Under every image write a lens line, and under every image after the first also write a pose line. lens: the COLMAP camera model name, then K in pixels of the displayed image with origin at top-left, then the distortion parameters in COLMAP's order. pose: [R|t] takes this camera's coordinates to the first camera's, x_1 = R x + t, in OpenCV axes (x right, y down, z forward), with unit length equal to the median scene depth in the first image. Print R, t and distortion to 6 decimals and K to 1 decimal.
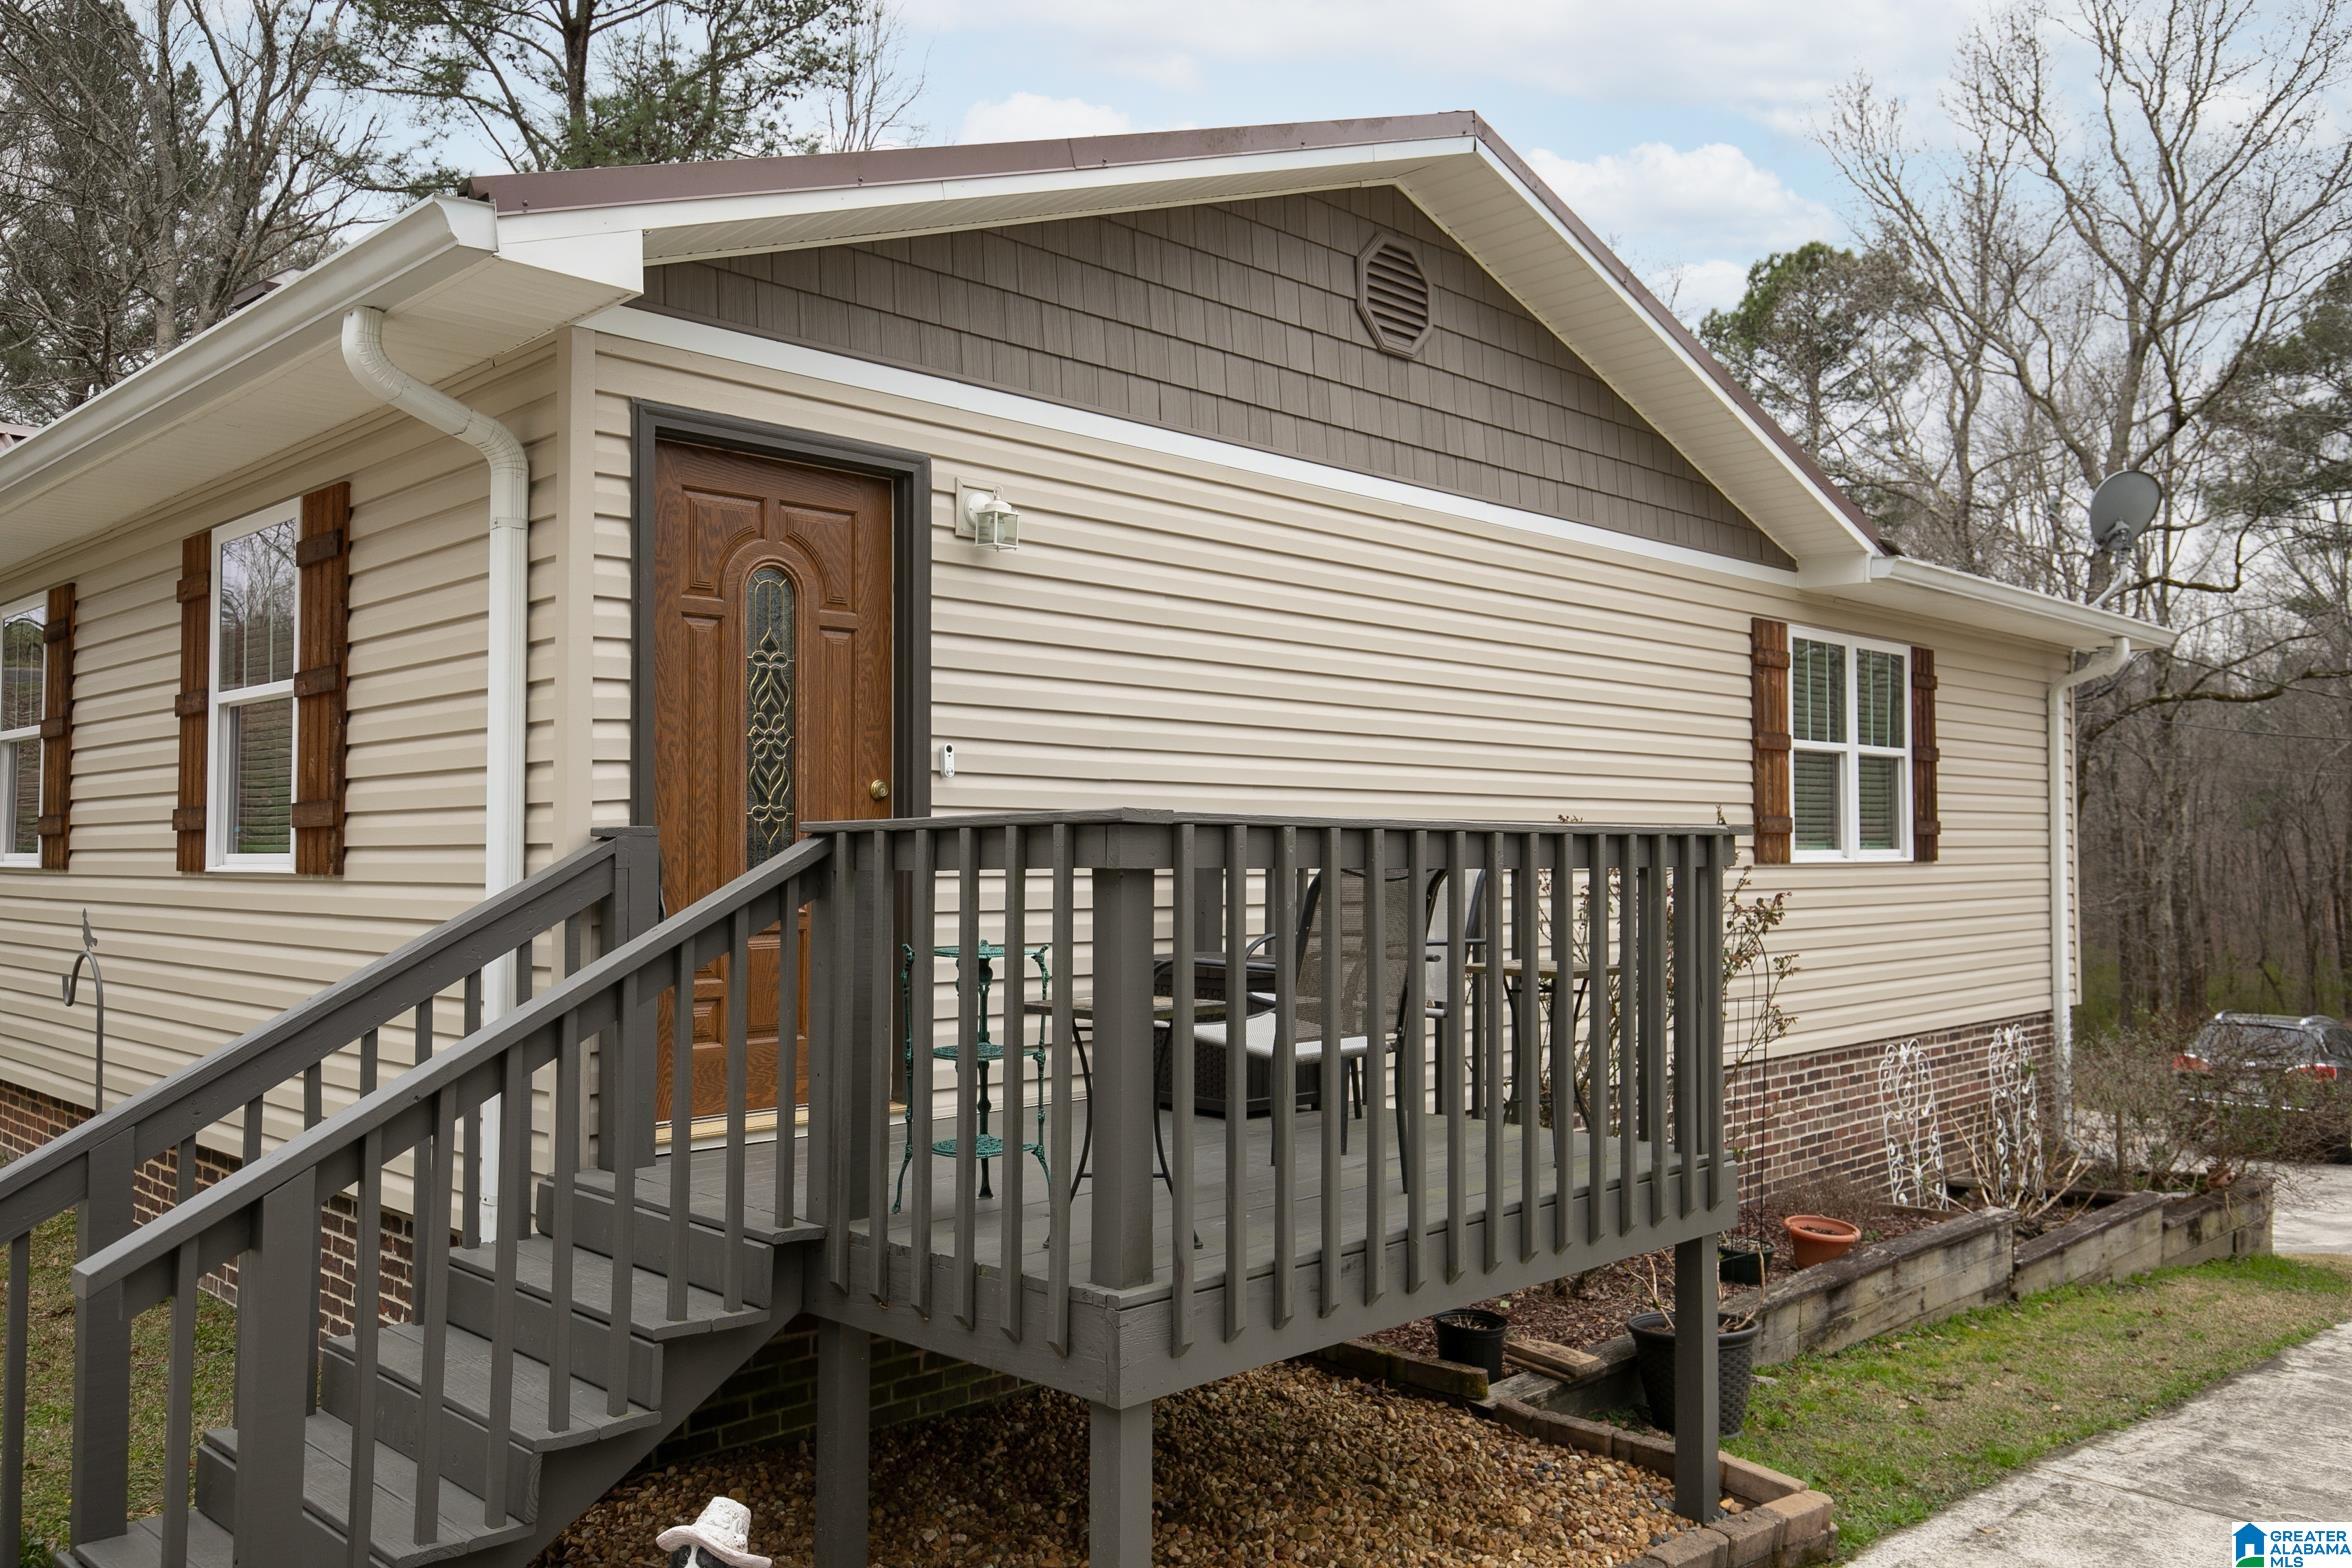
lens RADIAL K [[1828.9, 0, 1176.0], [0, 1828.9, 784.0], [0, 0, 1]] dist [0.008821, 0.010690]
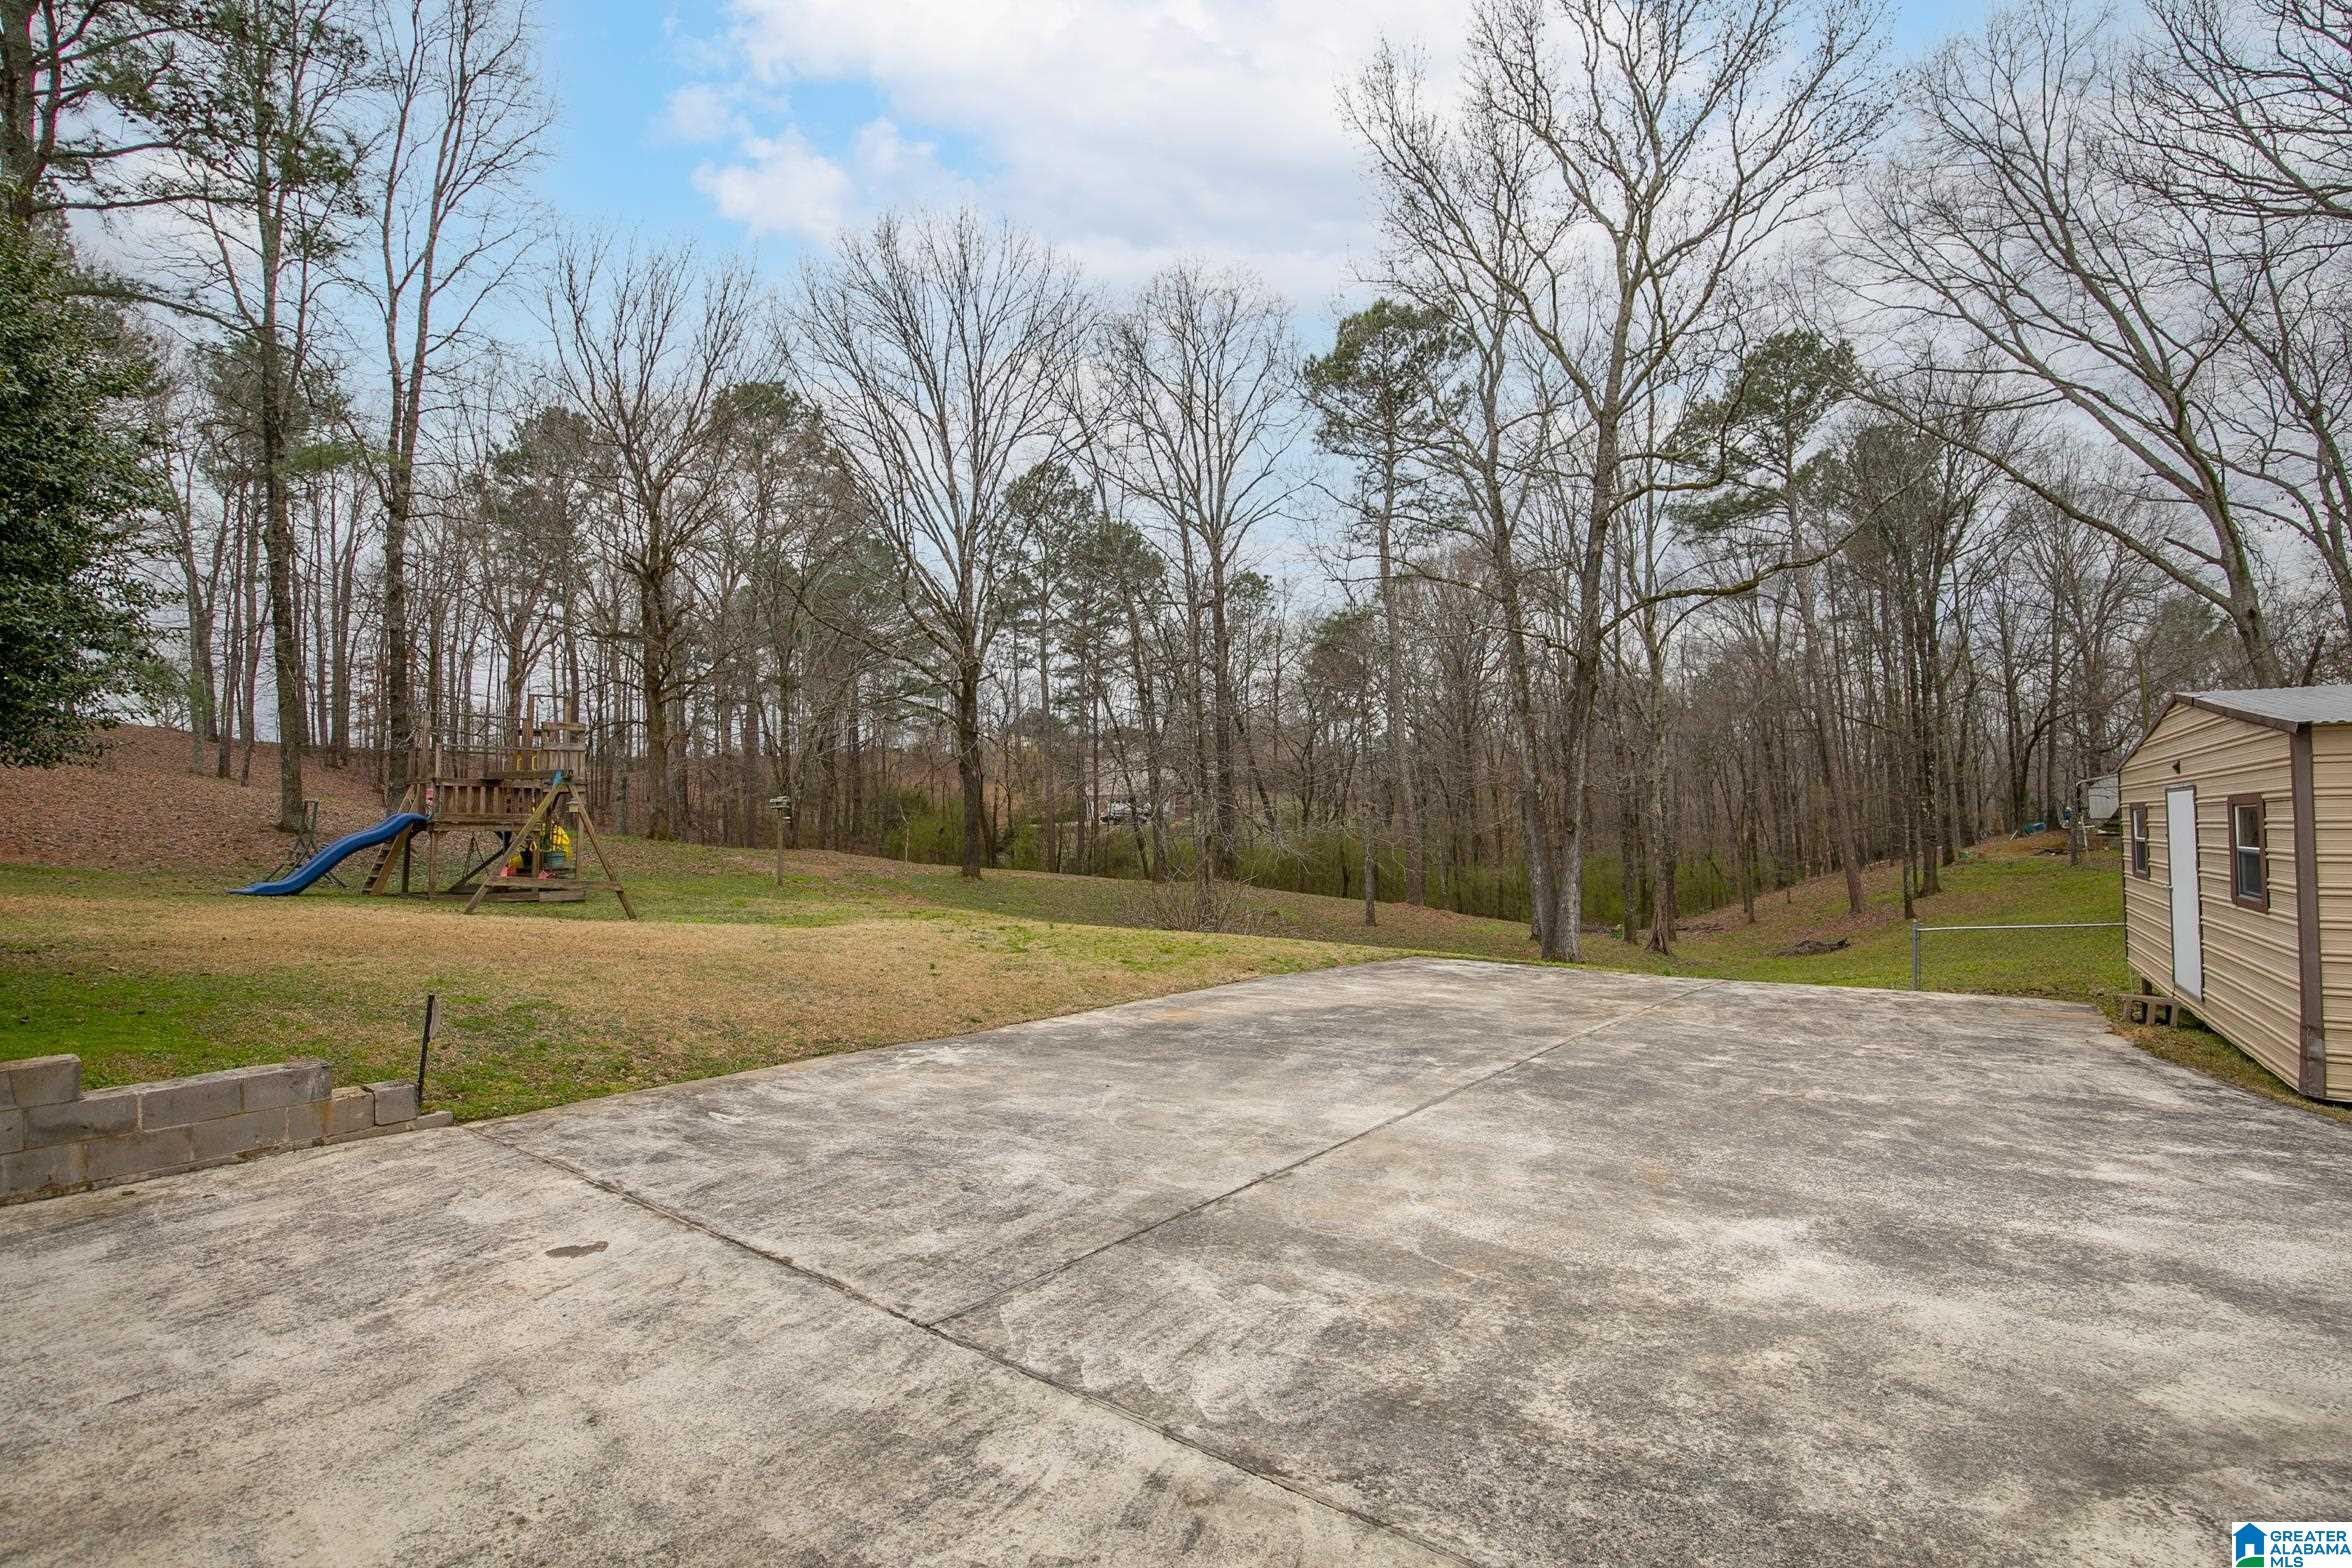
lens RADIAL K [[1101.6, 0, 1176.0], [0, 1101.6, 784.0], [0, 0, 1]] dist [-0.059055, -0.000037]
pose [[0.995210, -0.010968, 0.097148, 0.180273], [0.010713, 0.999938, 0.003138, 0.059577], [-0.097176, -0.002083, 0.995265, 0.367127]]
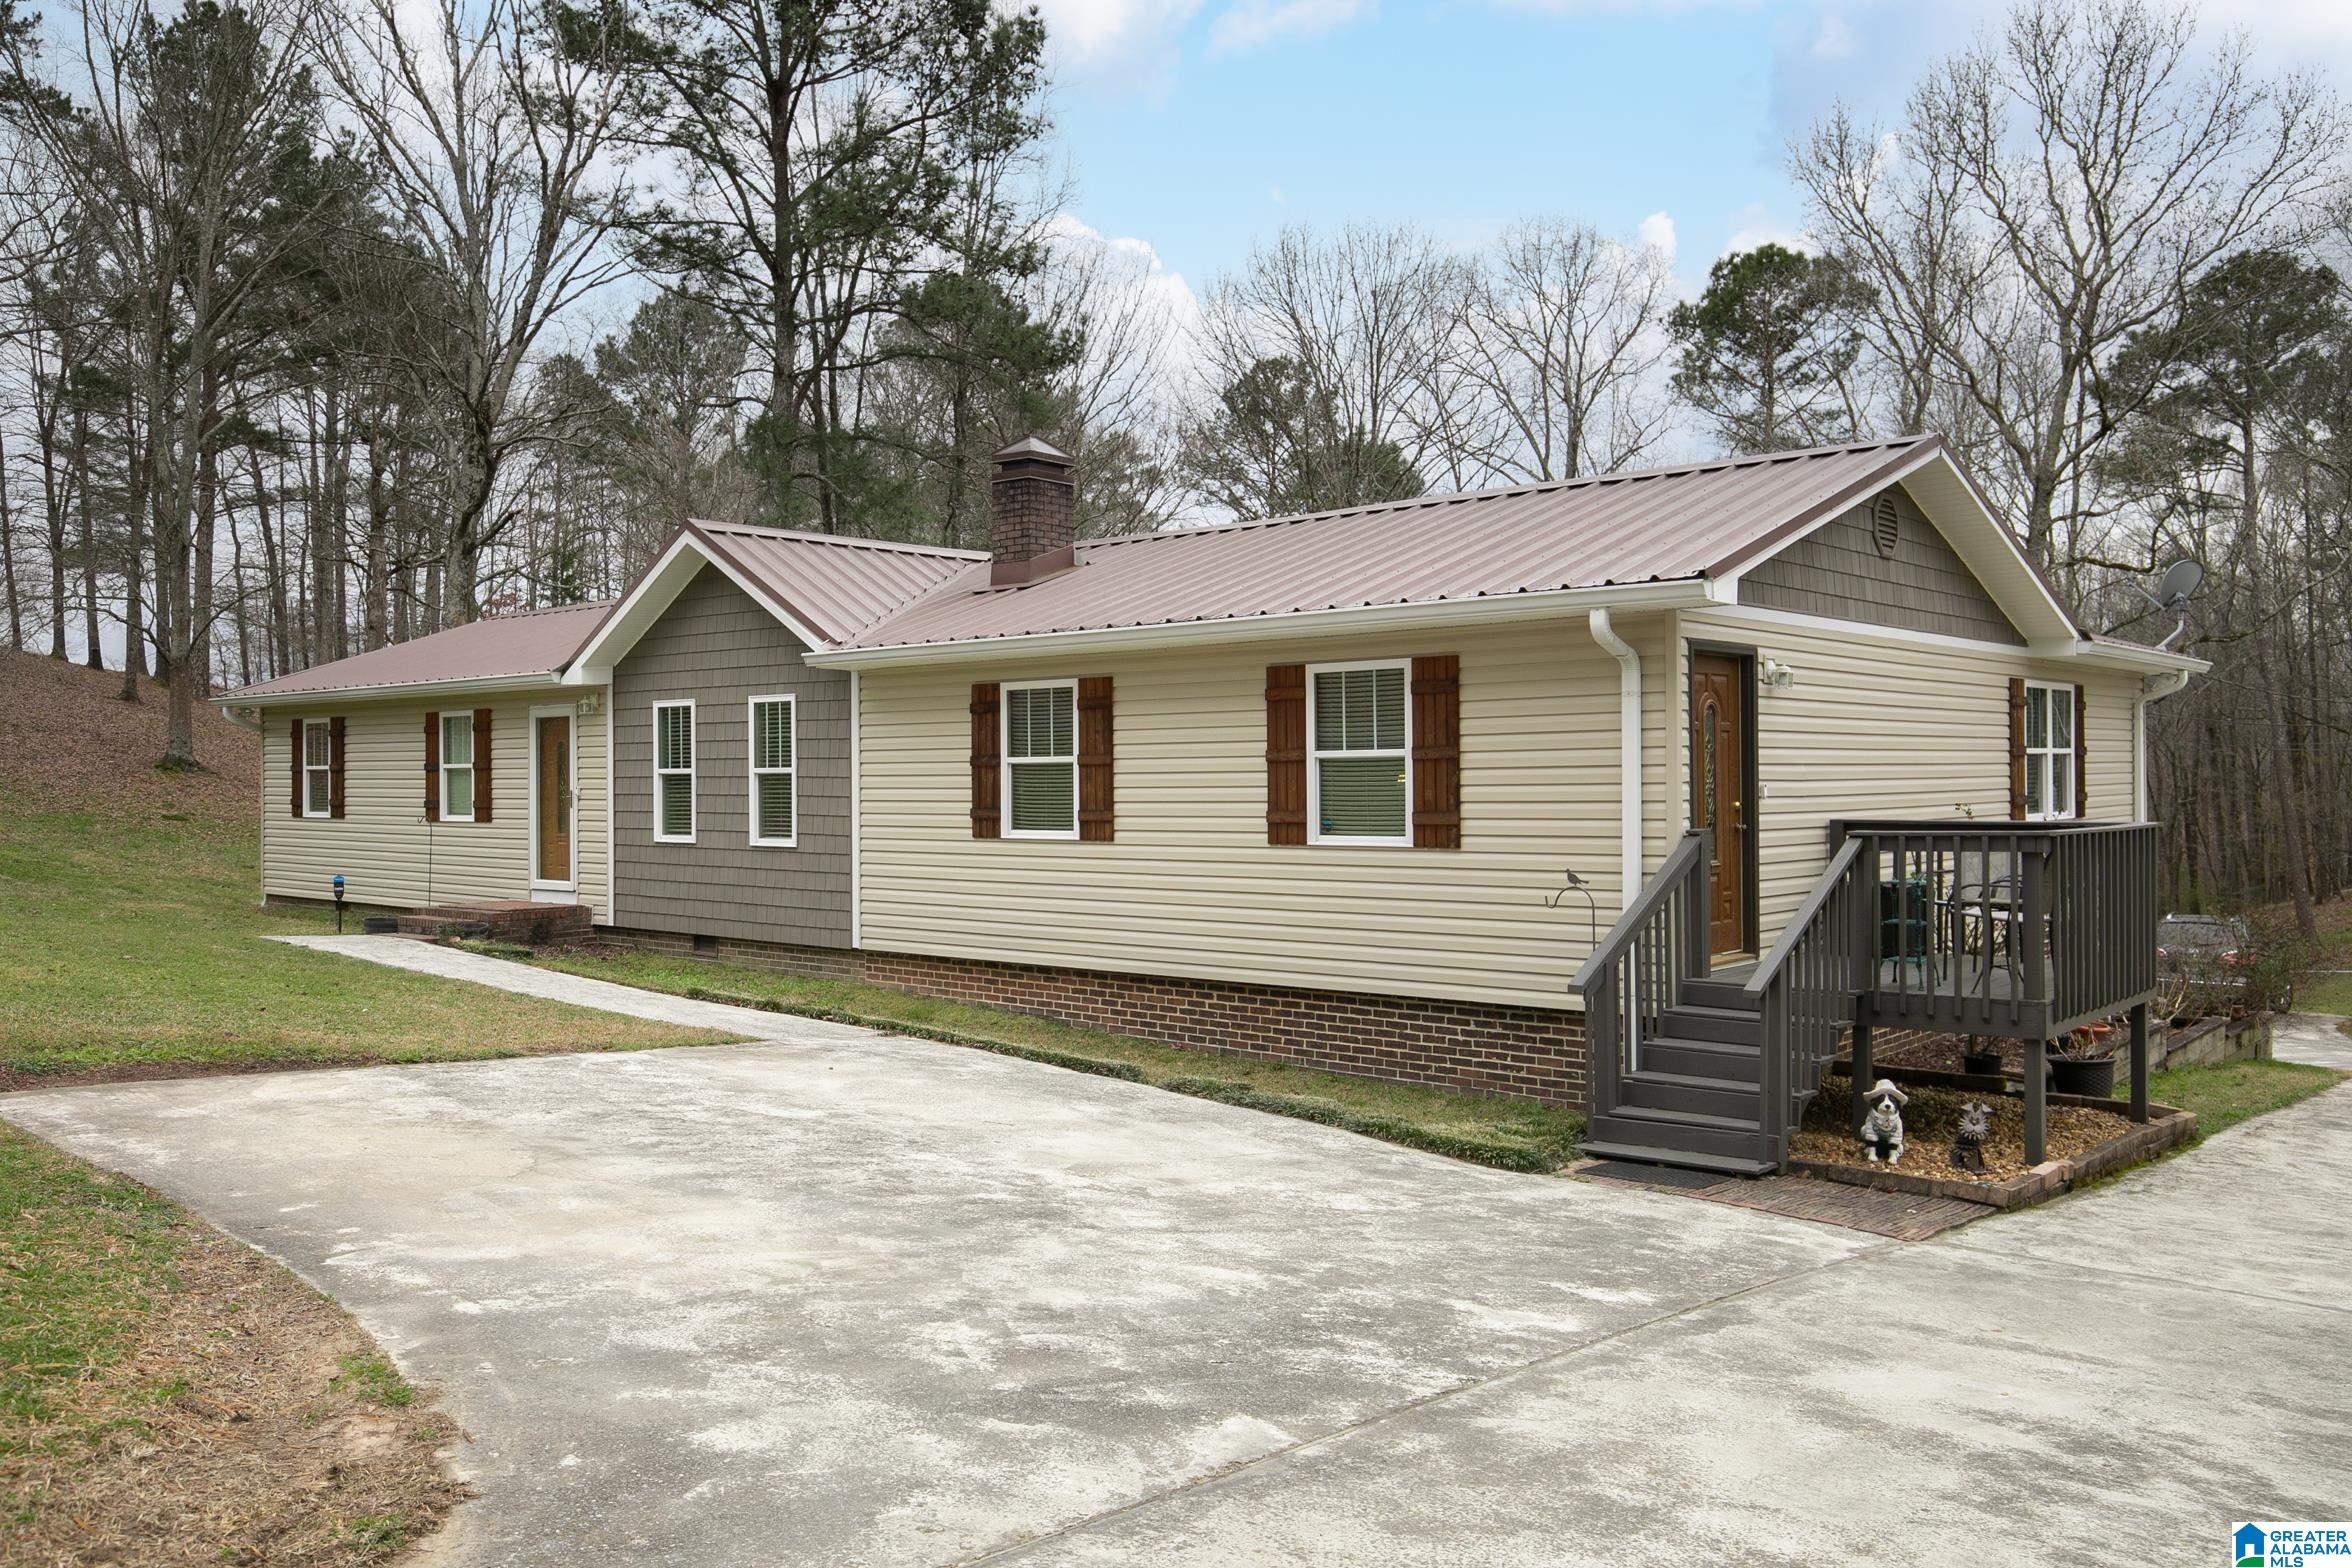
lens RADIAL K [[1797.0, 0, 1176.0], [0, 1797.0, 784.0], [0, 0, 1]] dist [0.004200, 0.000926]
pose [[0.998092, -0.008787, 0.061108, -0.129448], [0.006302, 0.999150, 0.040740, -0.015334], [-0.061414, -0.040277, 0.997299, -0.142049]]
